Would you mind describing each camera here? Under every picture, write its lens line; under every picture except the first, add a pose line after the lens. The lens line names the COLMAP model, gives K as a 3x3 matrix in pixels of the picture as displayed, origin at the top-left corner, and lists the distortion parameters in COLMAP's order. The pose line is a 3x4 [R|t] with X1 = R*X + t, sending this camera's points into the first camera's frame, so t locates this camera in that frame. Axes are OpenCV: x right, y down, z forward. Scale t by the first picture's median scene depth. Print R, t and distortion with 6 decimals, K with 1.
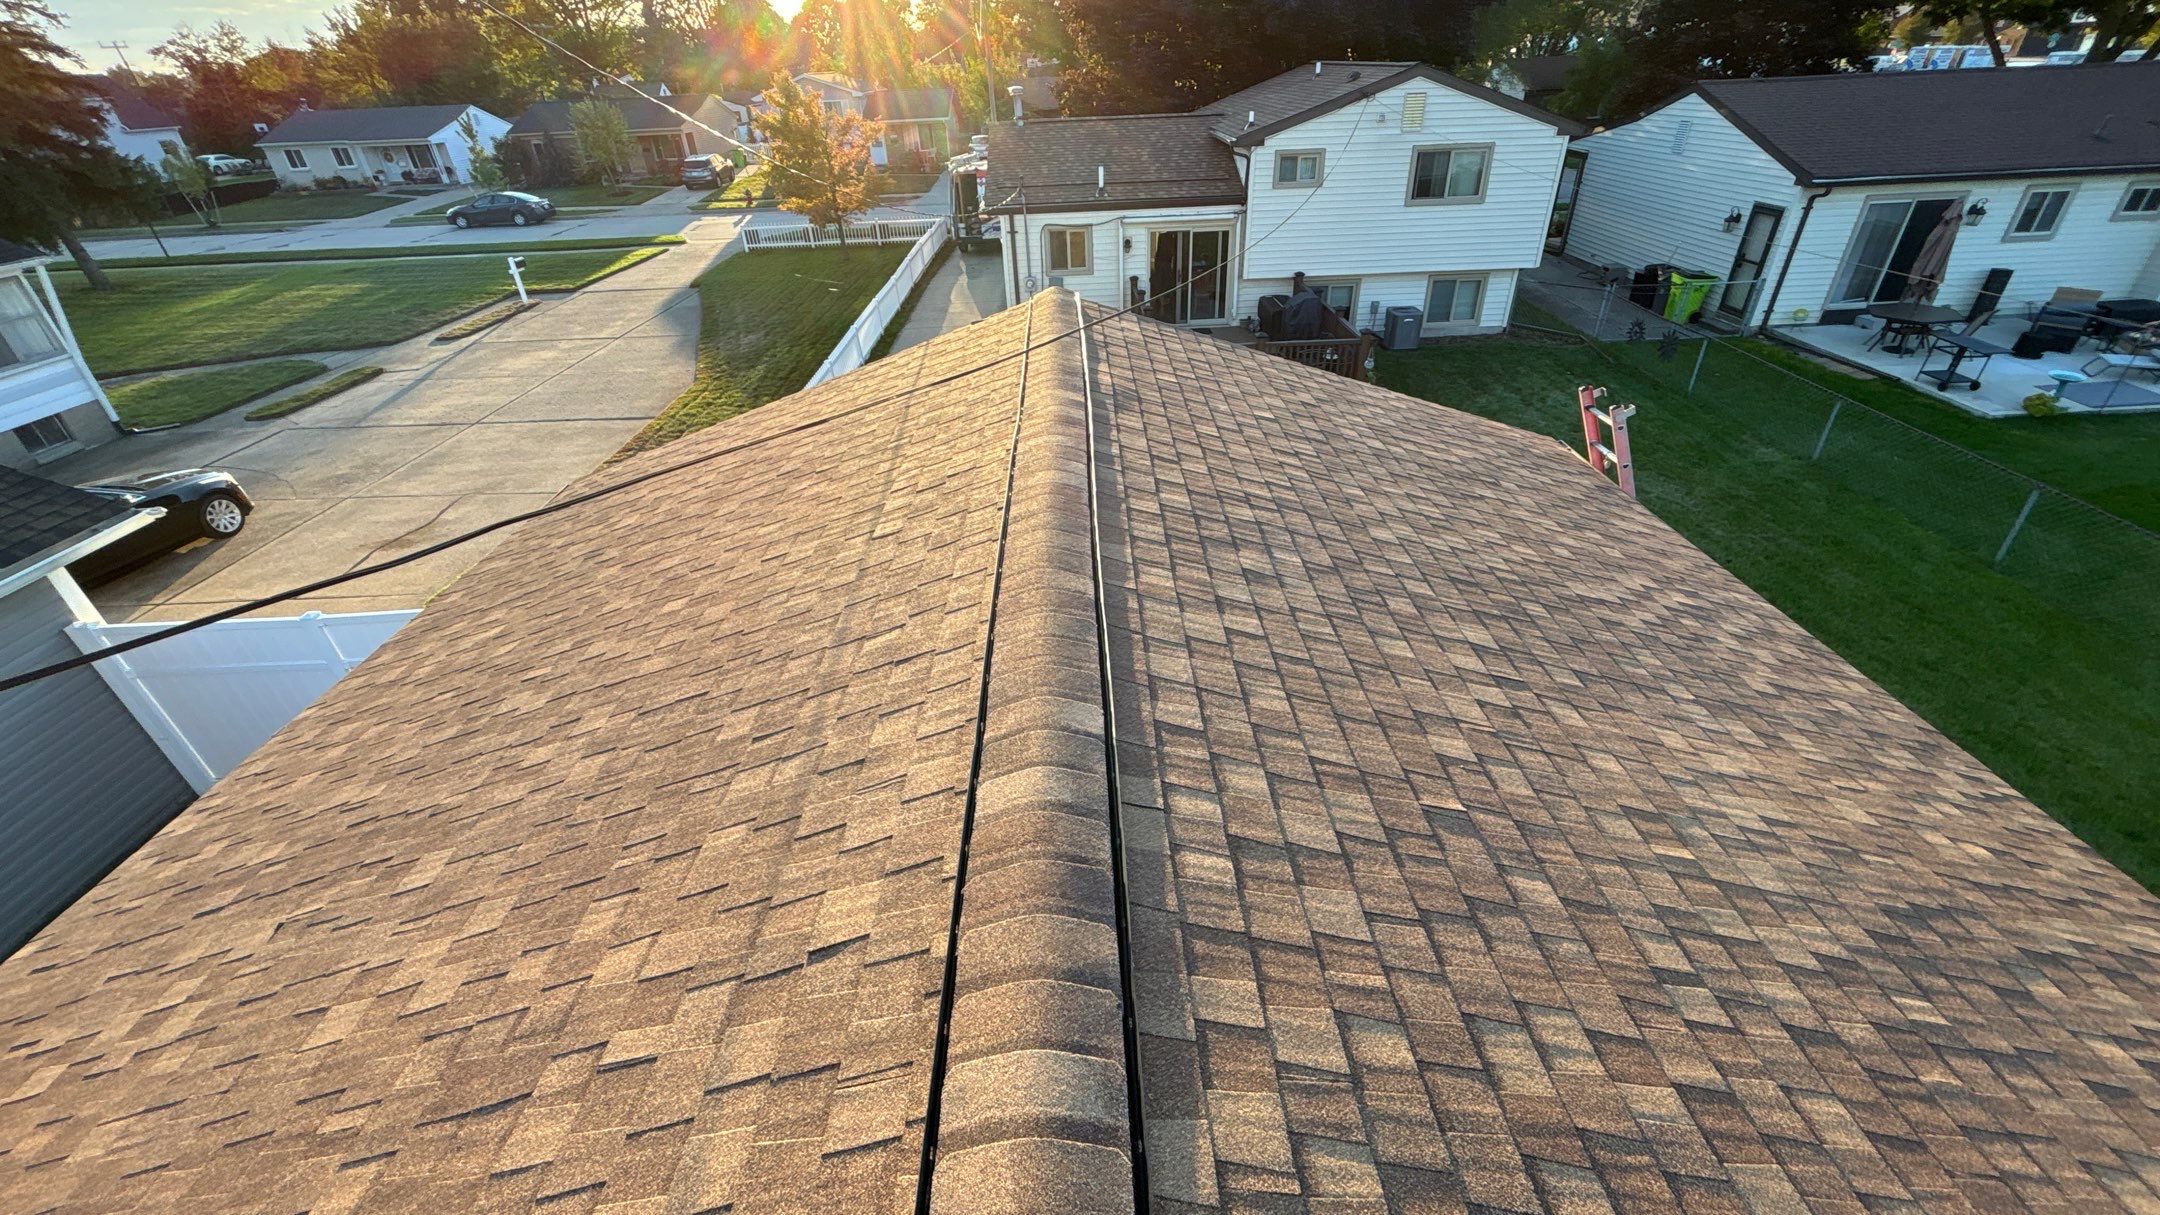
lens RADIAL K [[868.1, 0, 1077.2], [0, 868.1, 609.3], [0, 0, 1]] dist [-0.001427, 0.000508]
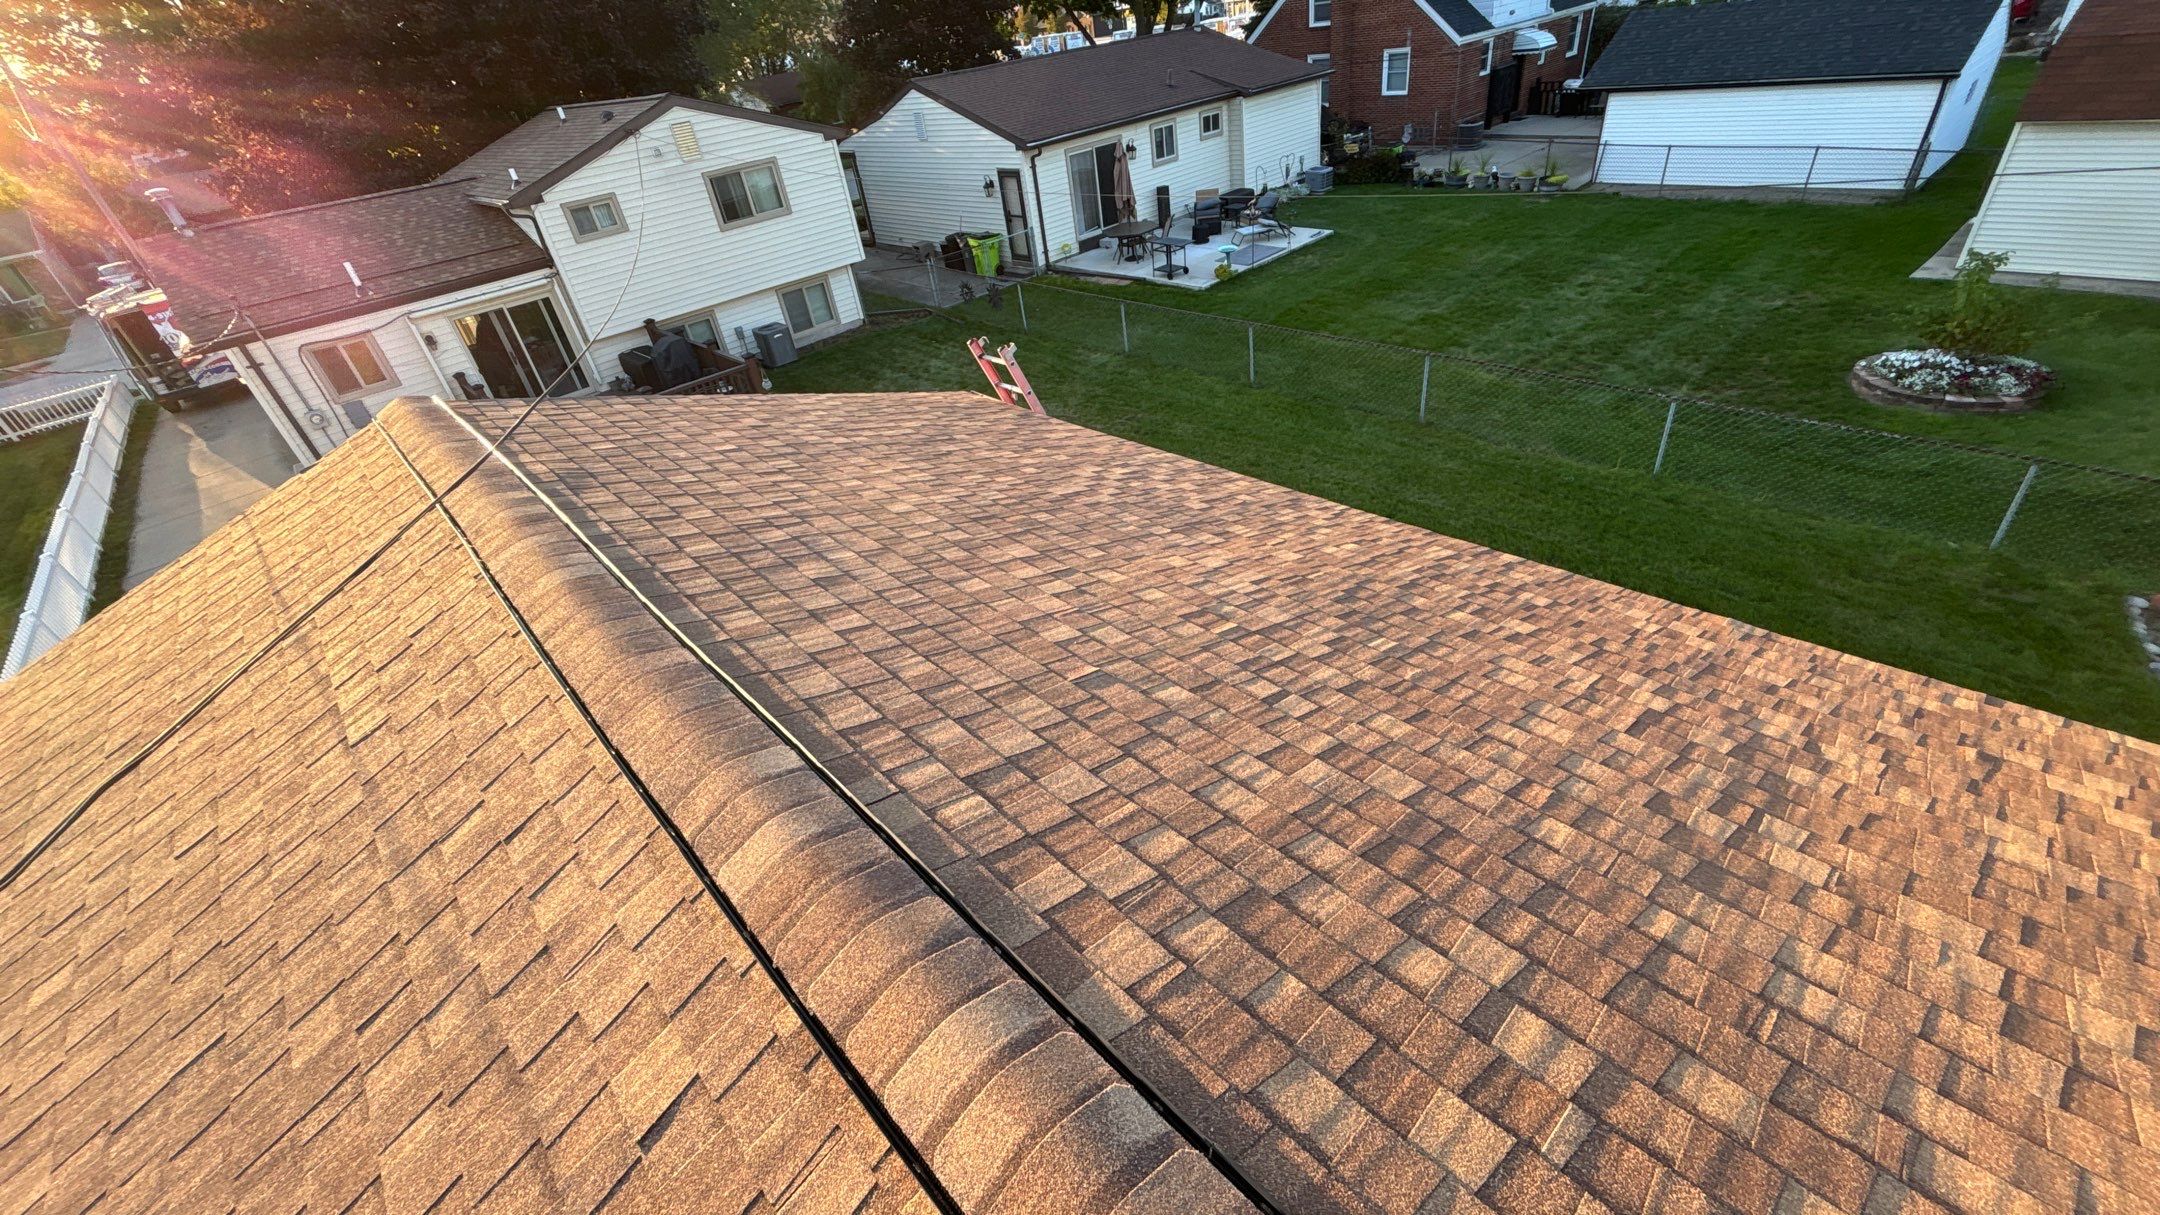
lens RADIAL K [[867.4, 0, 1082.8], [0, 867.4, 609.1], [0, 0, 1]] dist [0.001579, 0.000113]
pose [[0.741968, -0.426780, 0.517052, -0.026463], [0.439164, 0.892113, 0.106159, 0.003728], [-0.506575, 0.148304, 0.849345, -0.002797]]
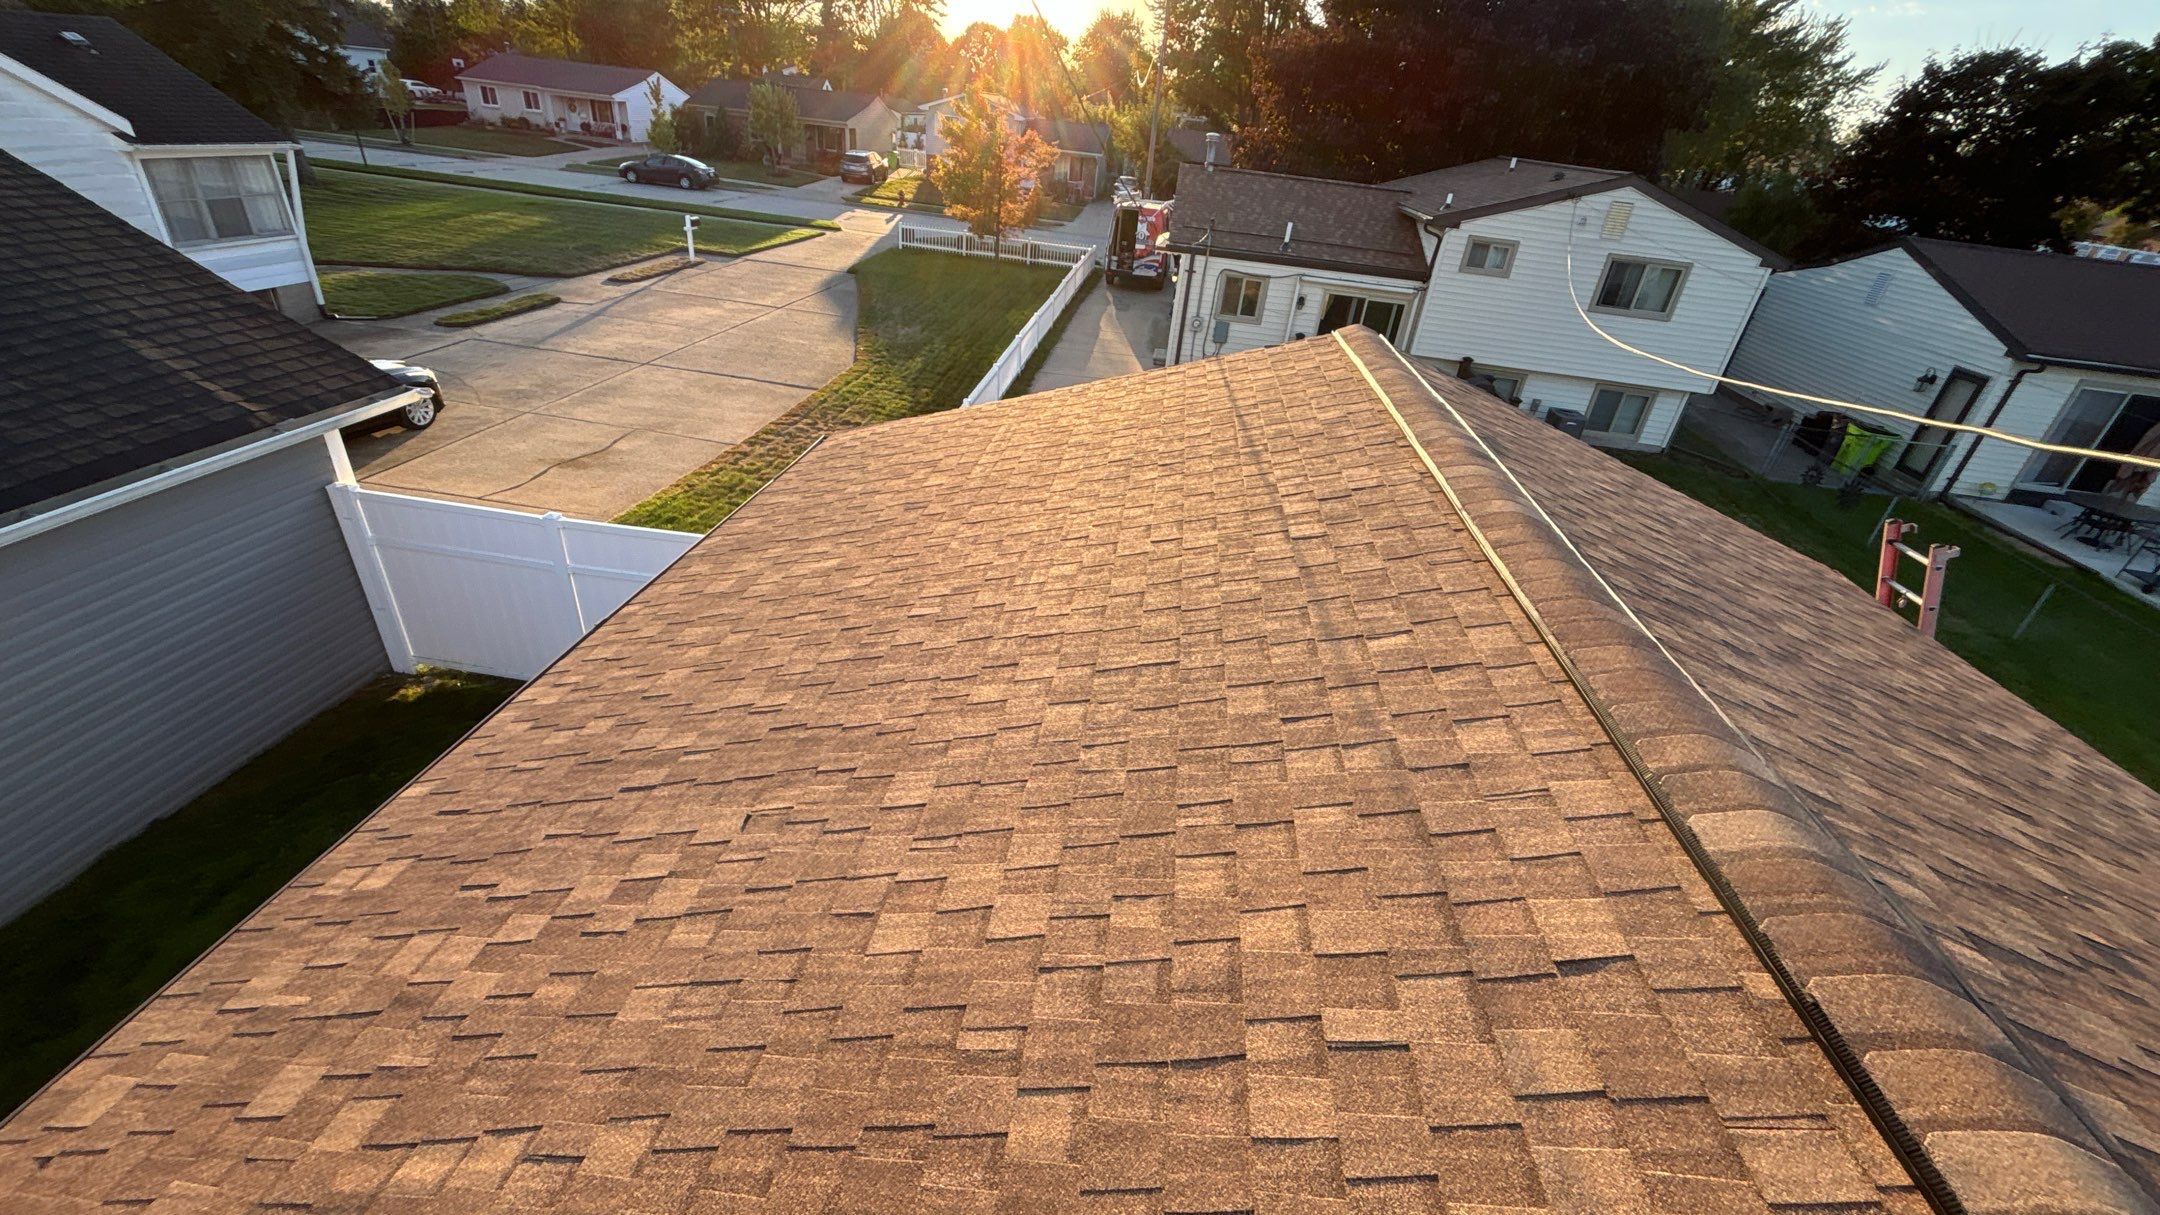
lens RADIAL K [[868.1, 0, 1077.2], [0, 868.1, 609.3], [0, 0, 1]] dist [-0.001427, 0.000508]
pose [[0.981798, 0.183449, -0.049185, -0.109501], [-0.185408, 0.981898, -0.038725, 0.020995], [0.041191, 0.047140, 0.998039, 0.006638]]
